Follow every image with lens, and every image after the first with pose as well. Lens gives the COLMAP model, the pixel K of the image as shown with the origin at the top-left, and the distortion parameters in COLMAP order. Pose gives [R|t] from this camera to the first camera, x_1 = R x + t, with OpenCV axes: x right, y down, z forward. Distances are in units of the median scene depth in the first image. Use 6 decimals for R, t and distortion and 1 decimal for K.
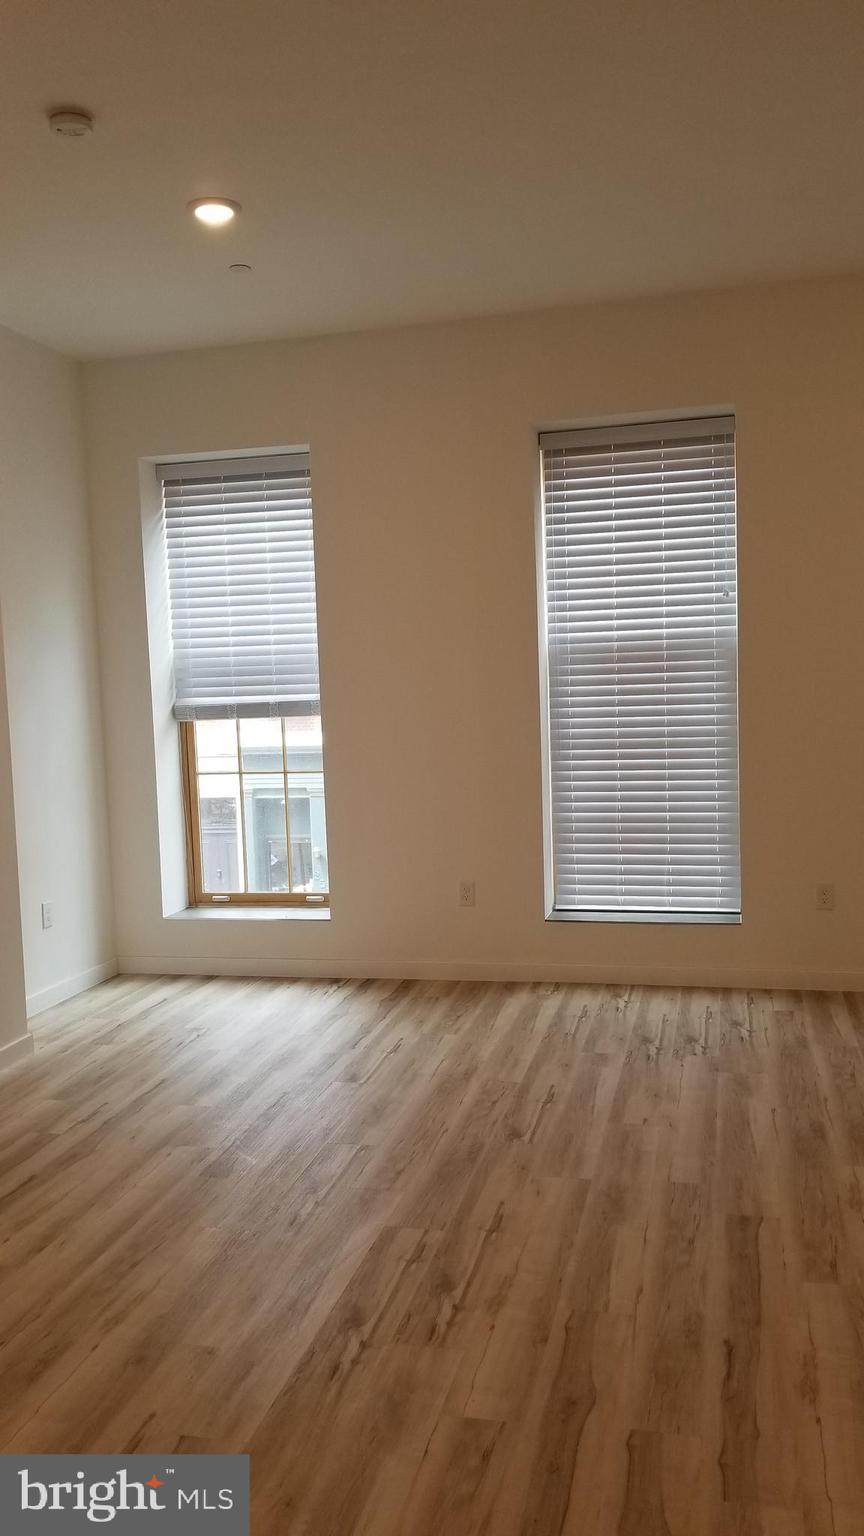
lens RADIAL K [[1201.4, 0, 429.8], [0, 1201.4, 762.0], [0, 0, 1]] dist [0.112754, -0.244851]
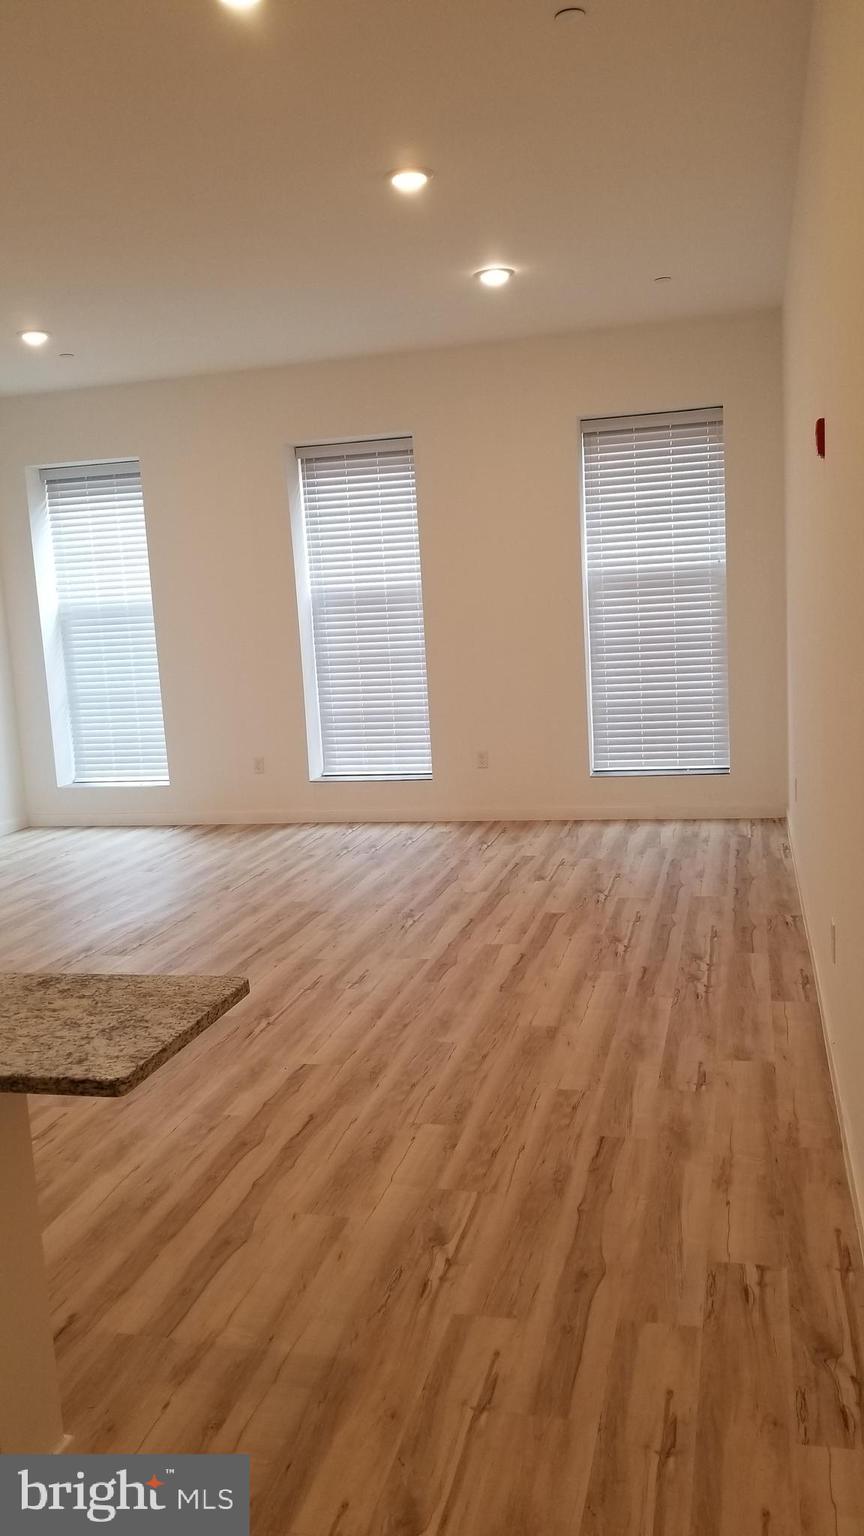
lens RADIAL K [[1201.4, 0, 429.8], [0, 1201.4, 762.0], [0, 0, 1]] dist [0.112754, -0.244851]
pose [[0.999803, -0.014177, -0.013900, 0.270462], [0.014920, 0.998381, 0.054897, 0.029402], [0.013099, -0.055094, 0.998395, -0.481718]]
